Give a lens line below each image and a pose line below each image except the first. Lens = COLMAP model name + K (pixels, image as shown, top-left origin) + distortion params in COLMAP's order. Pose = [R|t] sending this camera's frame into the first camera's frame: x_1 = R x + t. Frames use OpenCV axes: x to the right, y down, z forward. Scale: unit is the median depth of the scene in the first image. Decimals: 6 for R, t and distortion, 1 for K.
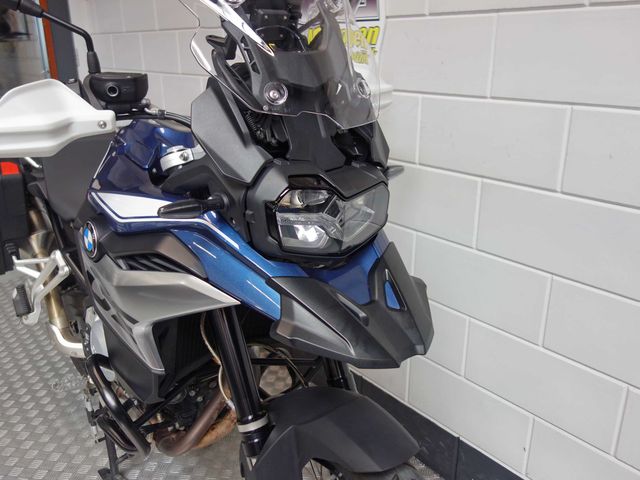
lens RADIAL K [[581.0, 0, 323.3], [0, 581.0, 237.0], [0, 0, 1]] dist [0.009892, 0.007950]
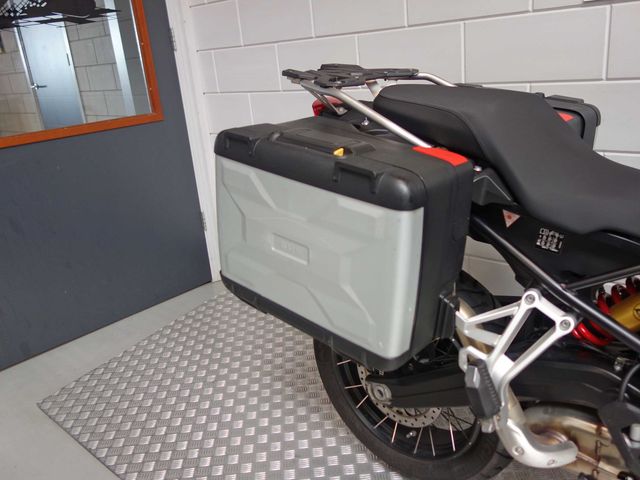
lens RADIAL K [[581.0, 0, 319.2], [0, 581.0, 238.7], [0, 0, 1]] dist [0.009892, 0.007950]
pose [[0.986669, -0.129145, 0.099028, -0.709327], [0.127718, 0.991596, 0.020645, -0.065821], [-0.100862, -0.007722, 0.994871, 0.454110]]
